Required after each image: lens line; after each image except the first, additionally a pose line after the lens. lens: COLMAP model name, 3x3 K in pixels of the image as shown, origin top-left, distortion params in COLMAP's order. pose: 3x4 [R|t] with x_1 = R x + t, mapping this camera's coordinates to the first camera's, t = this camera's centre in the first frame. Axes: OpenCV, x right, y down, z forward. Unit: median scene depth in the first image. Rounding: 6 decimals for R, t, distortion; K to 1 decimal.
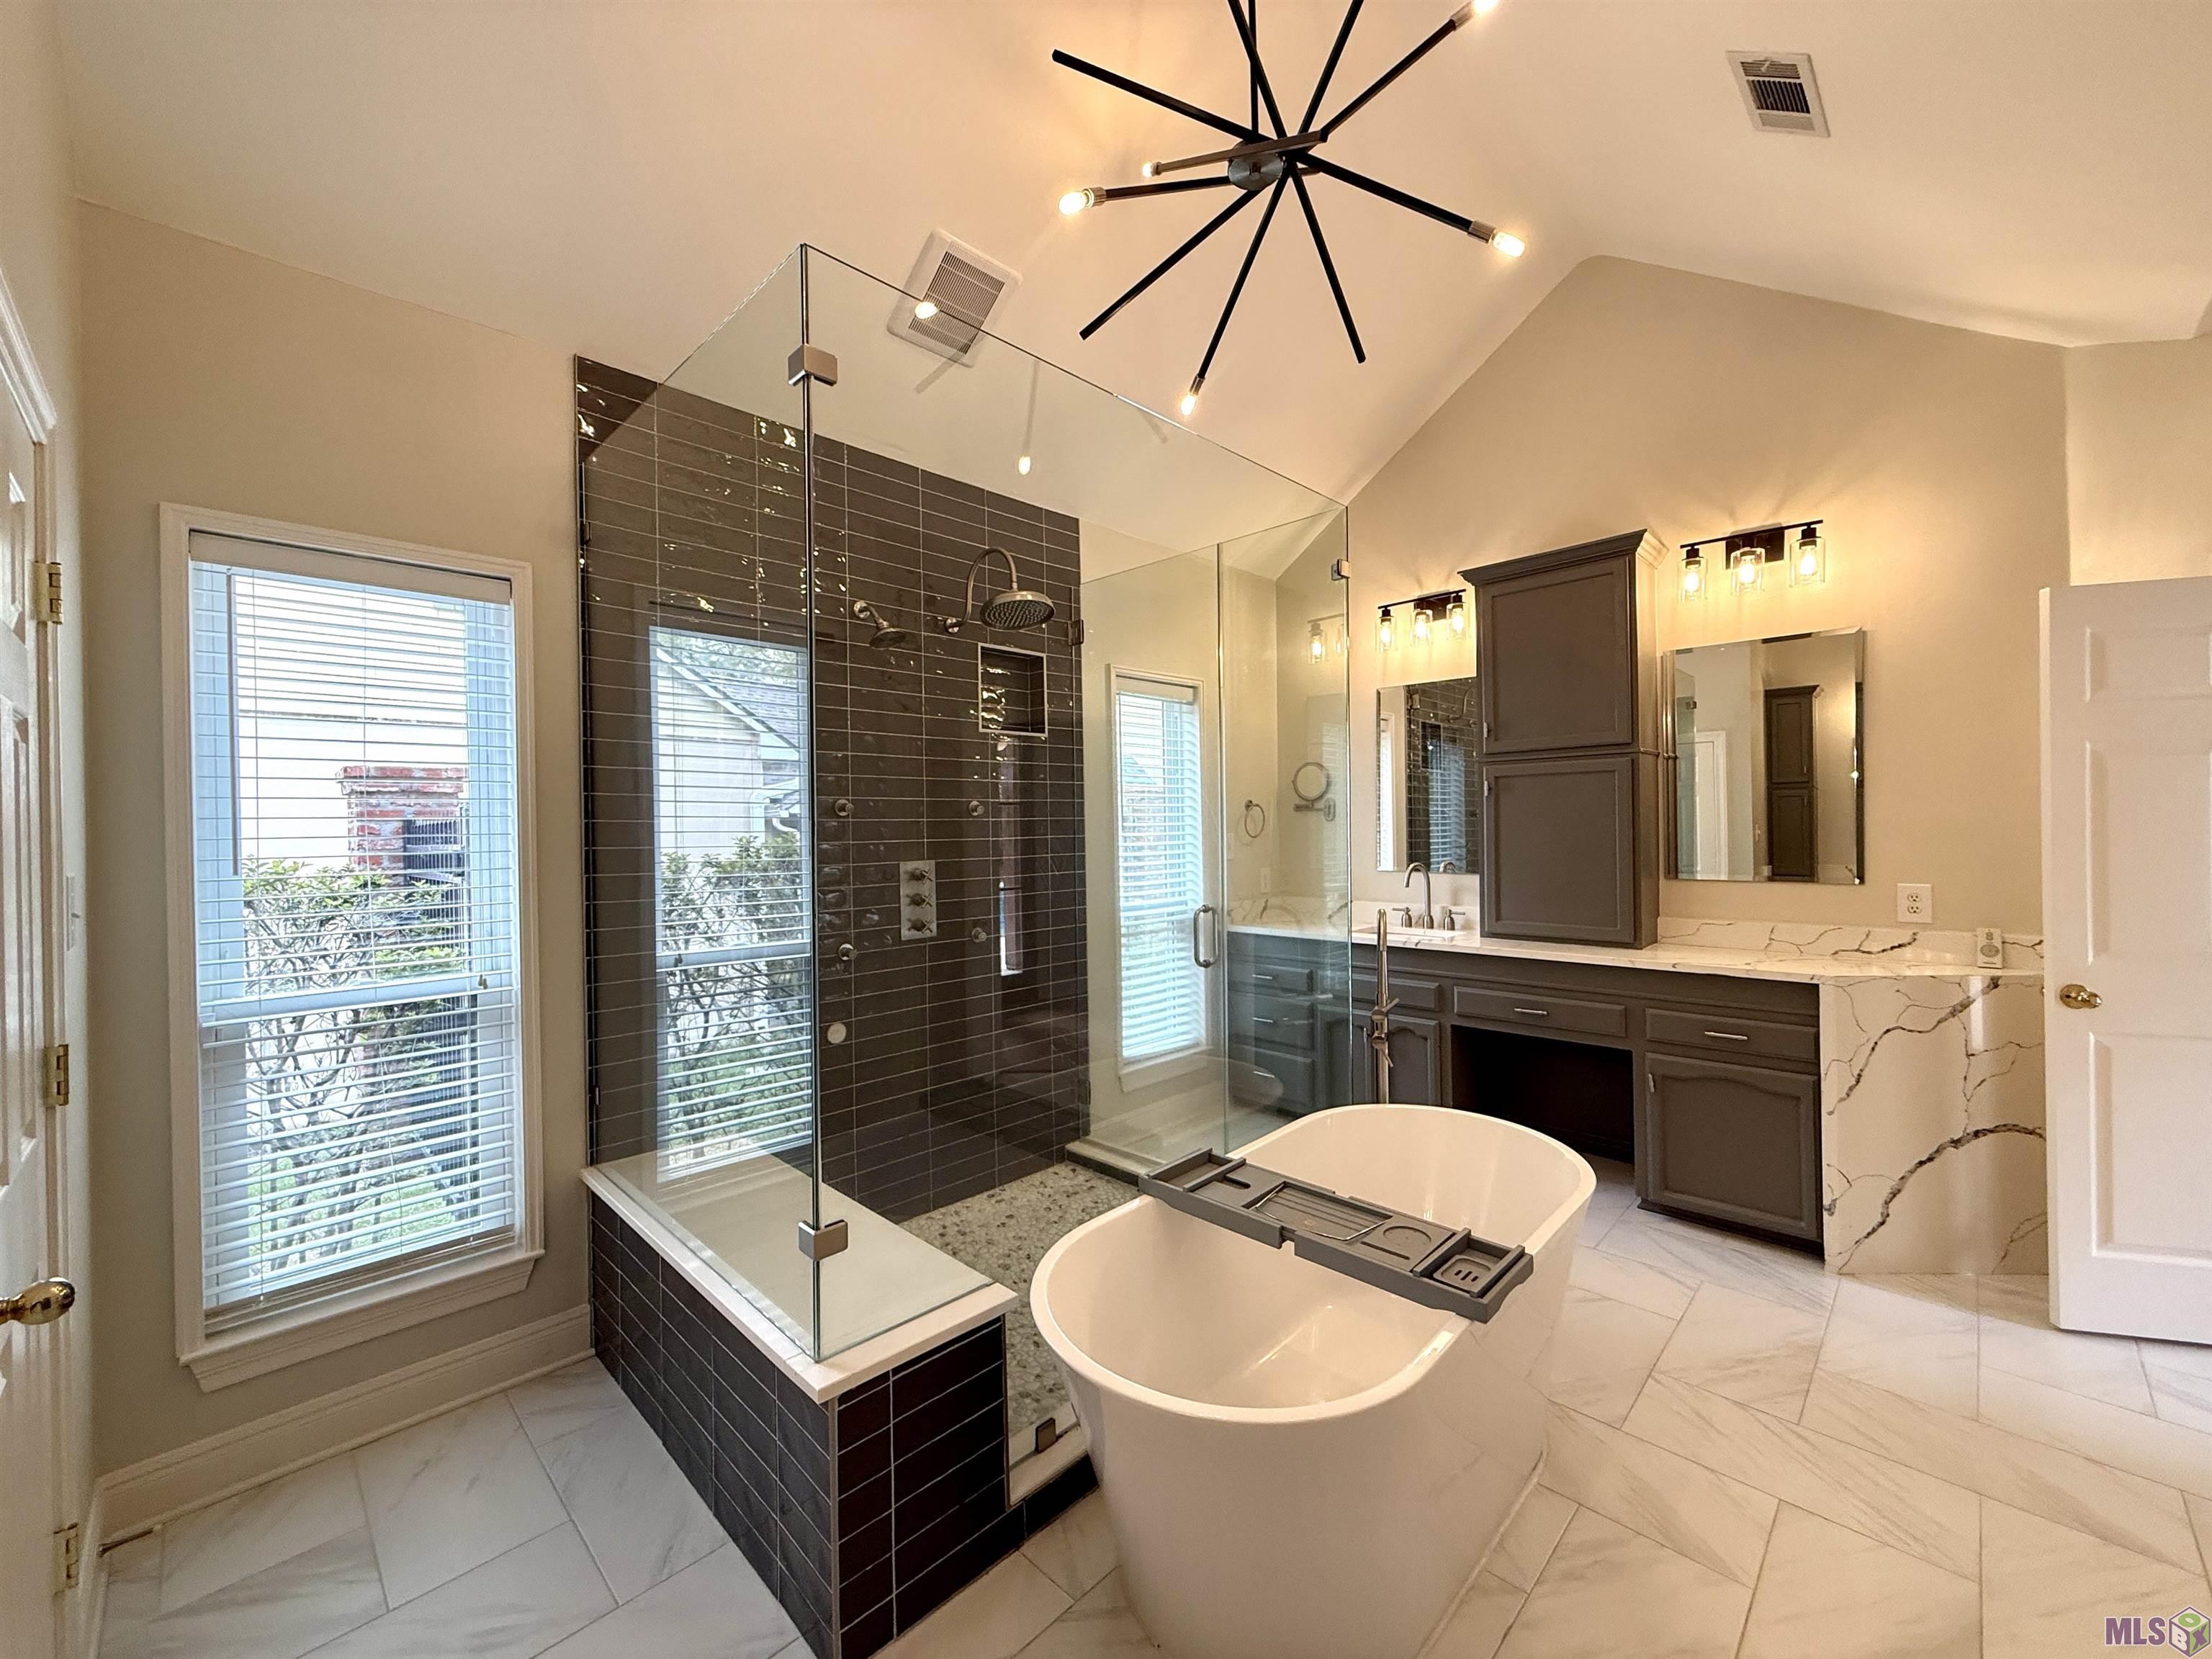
lens RADIAL K [[880.5, 0, 1101.2], [0, 880.5, 829.5], [0, 0, 1]] dist [0.000439, 0.000078]
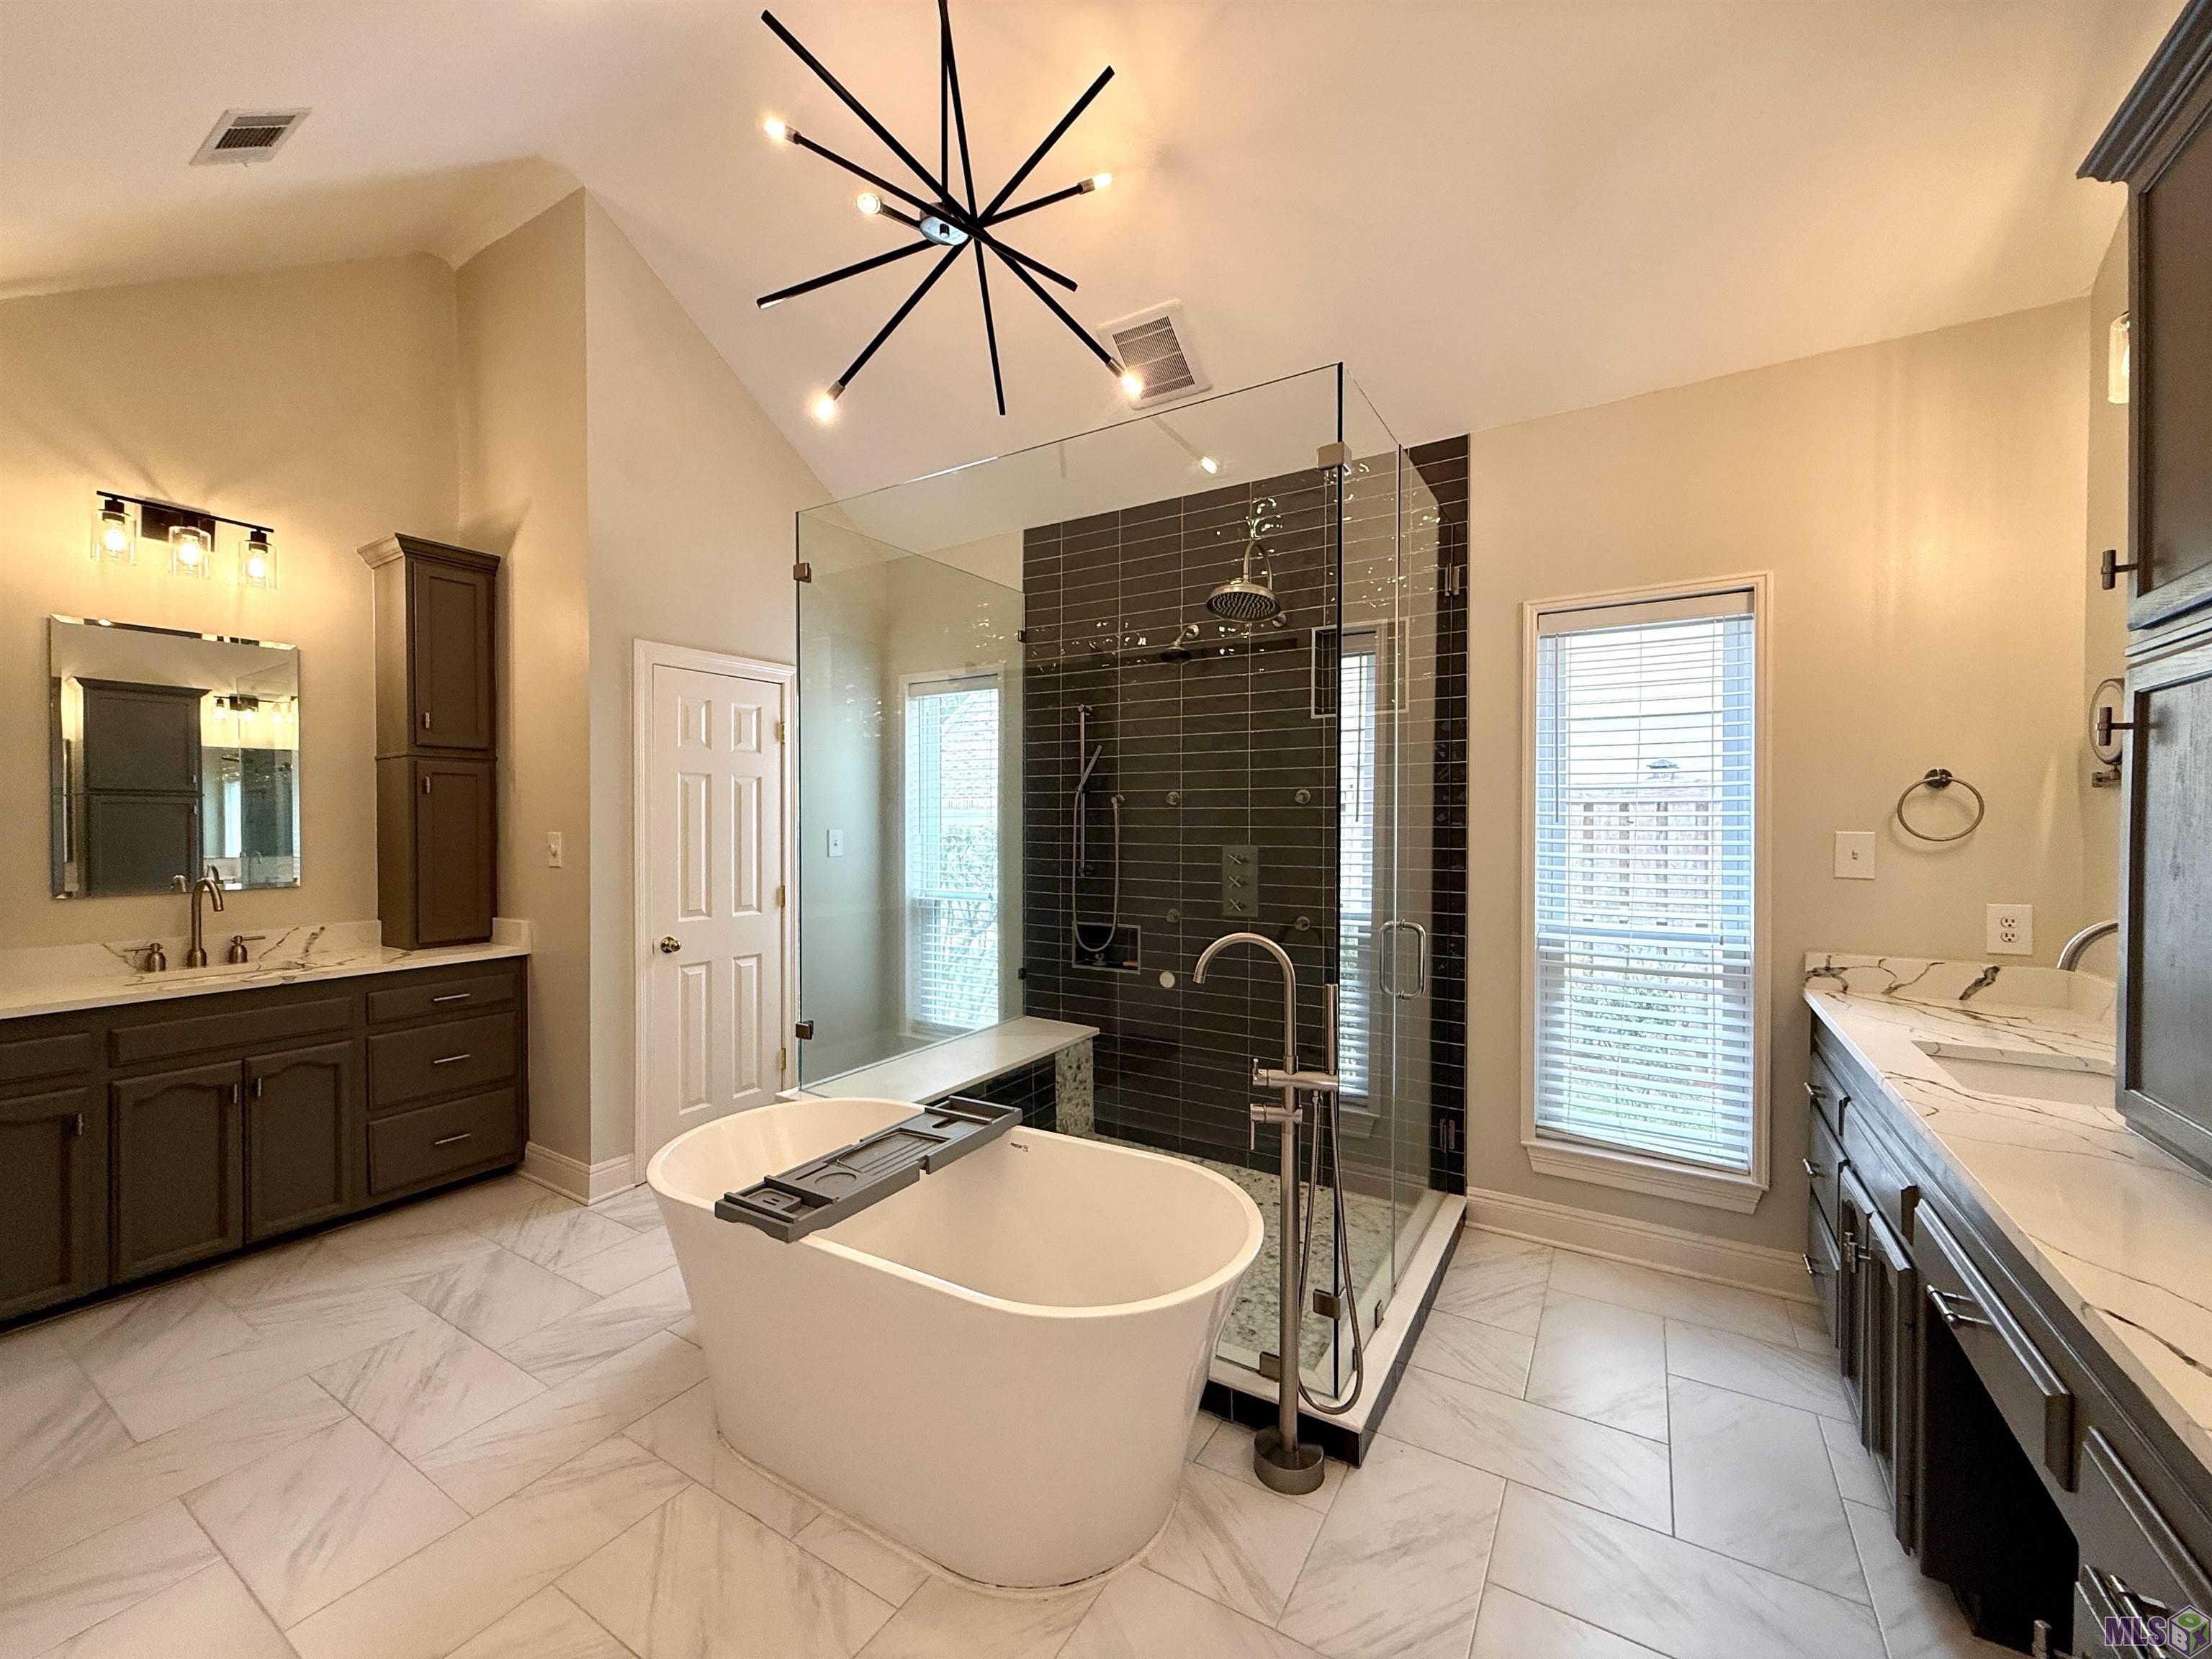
lens RADIAL K [[880.5, 0, 1101.2], [0, 880.5, 829.5], [0, 0, 1]] dist [0.000439, 0.000078]
pose [[0.233950, 0.027233, -0.971867, 0.836445], [-0.006459, 0.999629, 0.026456, -0.012454], [0.972227, 0.000088, 0.234039, 0.586916]]
